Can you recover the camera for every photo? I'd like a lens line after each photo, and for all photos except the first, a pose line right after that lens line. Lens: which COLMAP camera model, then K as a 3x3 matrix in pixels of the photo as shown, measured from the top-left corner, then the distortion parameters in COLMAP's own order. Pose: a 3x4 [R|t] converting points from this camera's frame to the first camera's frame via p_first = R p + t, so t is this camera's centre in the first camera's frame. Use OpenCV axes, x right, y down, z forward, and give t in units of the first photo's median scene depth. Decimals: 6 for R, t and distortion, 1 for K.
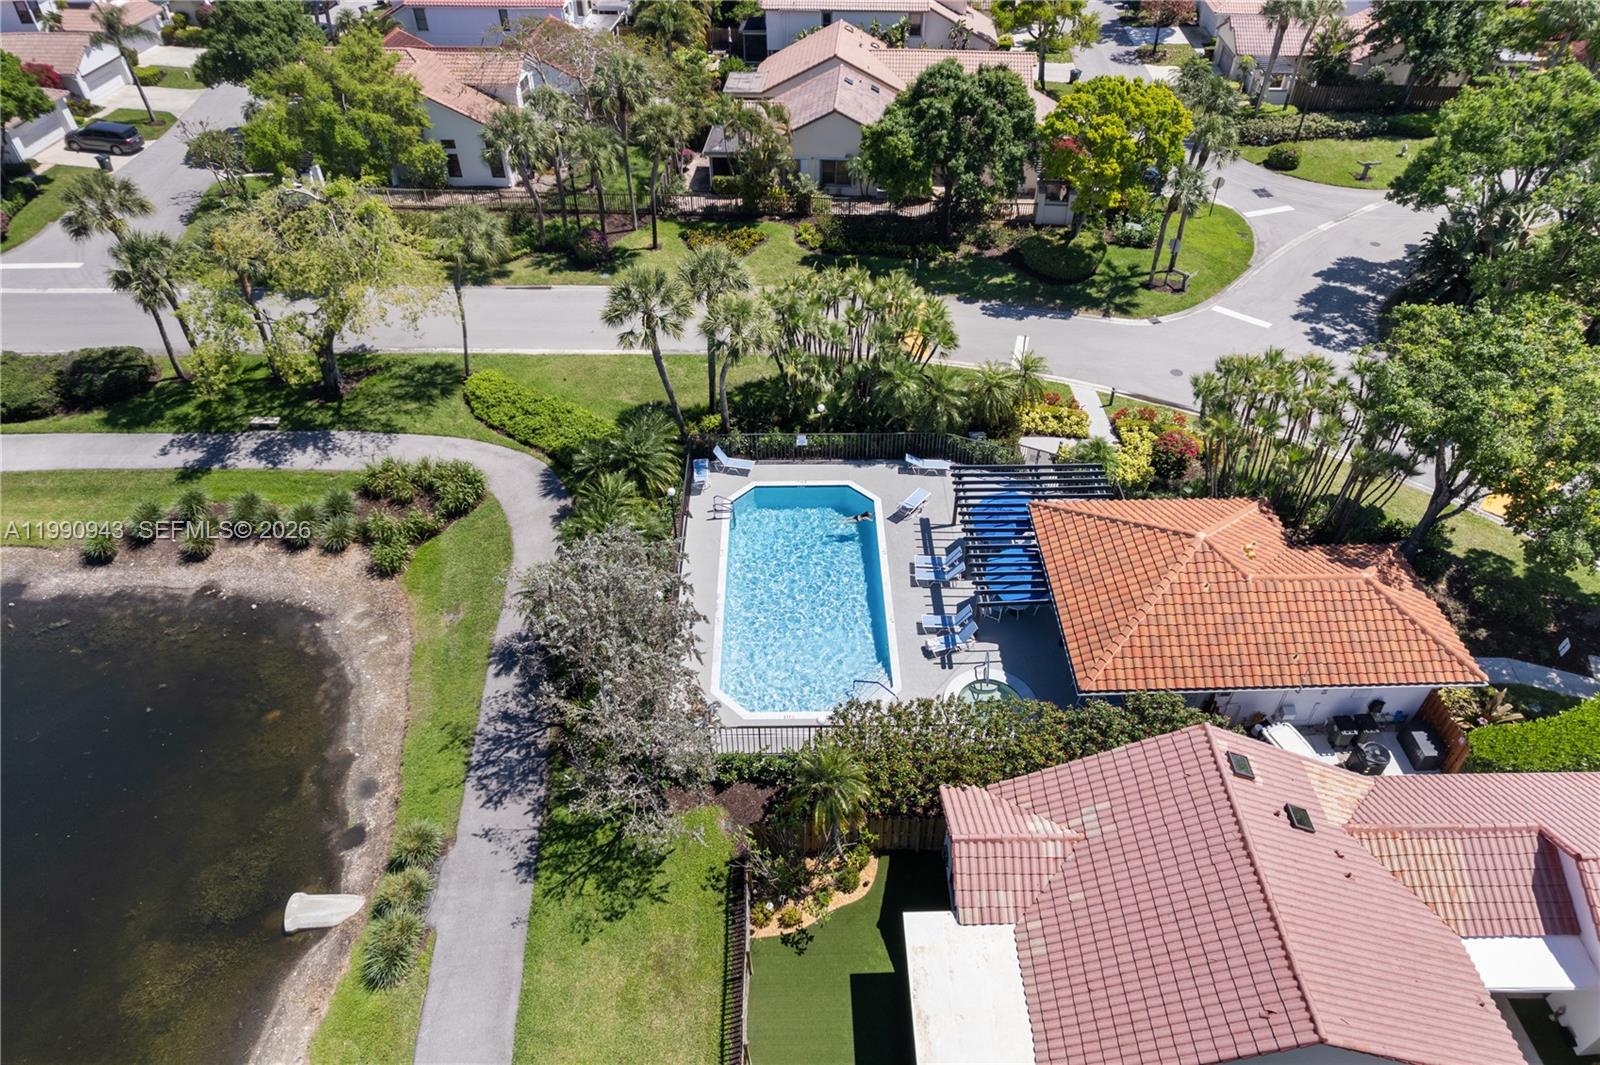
lens RADIAL K [[1021.6, 0, 802.6], [0, 1021.6, 541.3], [0, 0, 1]] dist [-0.077386, 0.072904]
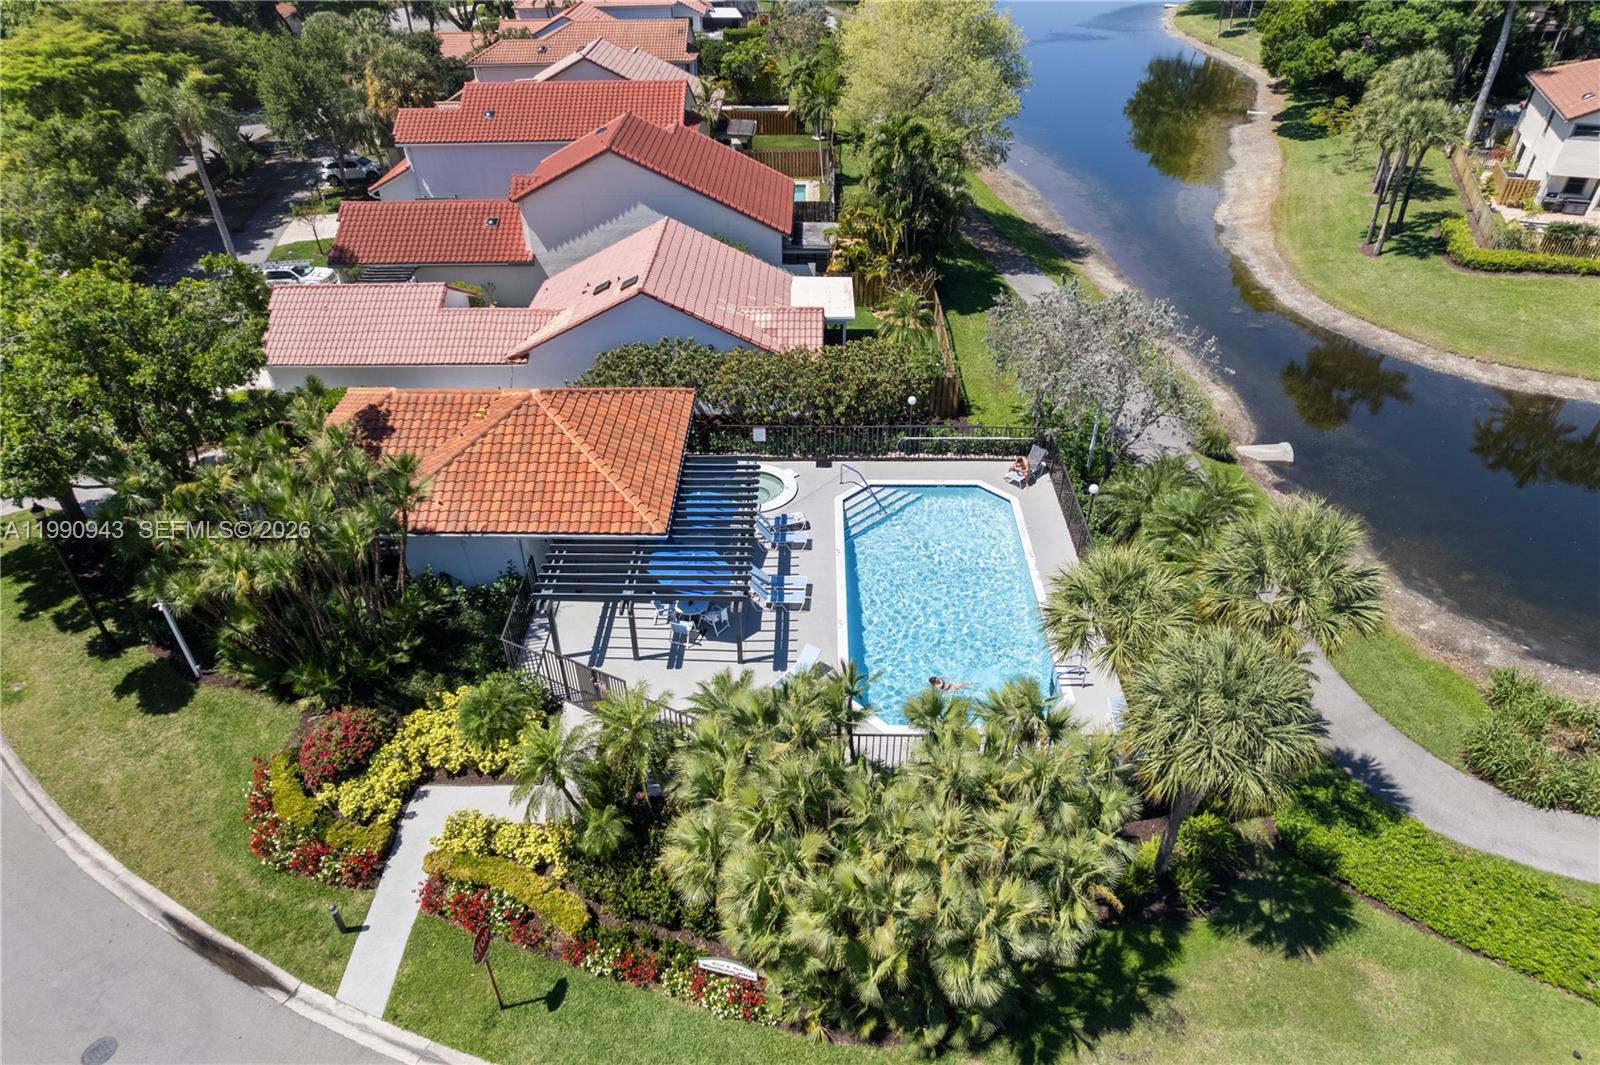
lens RADIAL K [[1021.6, 0, 802.6], [0, 1021.6, 541.3], [0, 0, 1]] dist [-0.077386, 0.072904]
pose [[-0.999575, -0.006405, 0.028445, 0.089520], [0.026554, 0.202996, 0.978819, -0.777516], [-0.012044, 0.979159, -0.202739, 1.123900]]
